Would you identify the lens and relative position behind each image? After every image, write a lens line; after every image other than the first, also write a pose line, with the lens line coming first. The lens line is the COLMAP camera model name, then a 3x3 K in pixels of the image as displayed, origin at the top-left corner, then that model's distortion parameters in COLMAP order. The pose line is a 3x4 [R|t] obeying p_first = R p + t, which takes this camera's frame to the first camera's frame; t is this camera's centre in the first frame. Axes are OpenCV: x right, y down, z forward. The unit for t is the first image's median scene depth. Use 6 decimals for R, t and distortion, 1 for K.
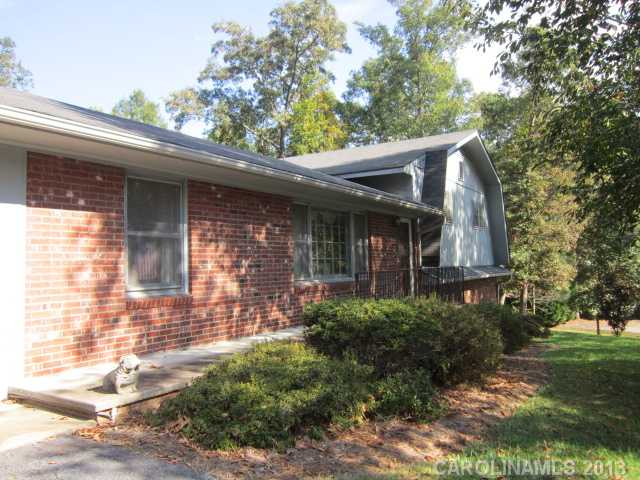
lens RADIAL K [[523.2, 0, 320.0], [0, 523.2, 240.0], [0, 0, 1]] dist [-0.000918, -0.000623]
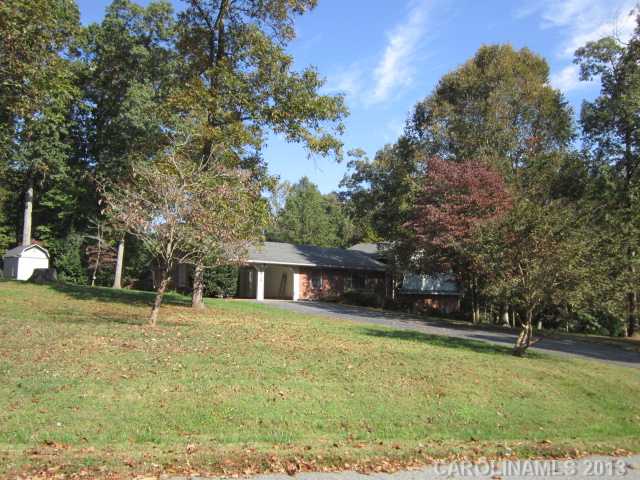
lens RADIAL K [[523.2, 0, 320.0], [0, 523.2, 240.0], [0, 0, 1]] dist [-0.000918, -0.000623]
pose [[0.958003, -0.000099, -0.286758, 0.220869], [-0.018397, 0.997919, -0.061806, -0.011271], [0.286167, 0.064486, 0.956007, -0.720532]]
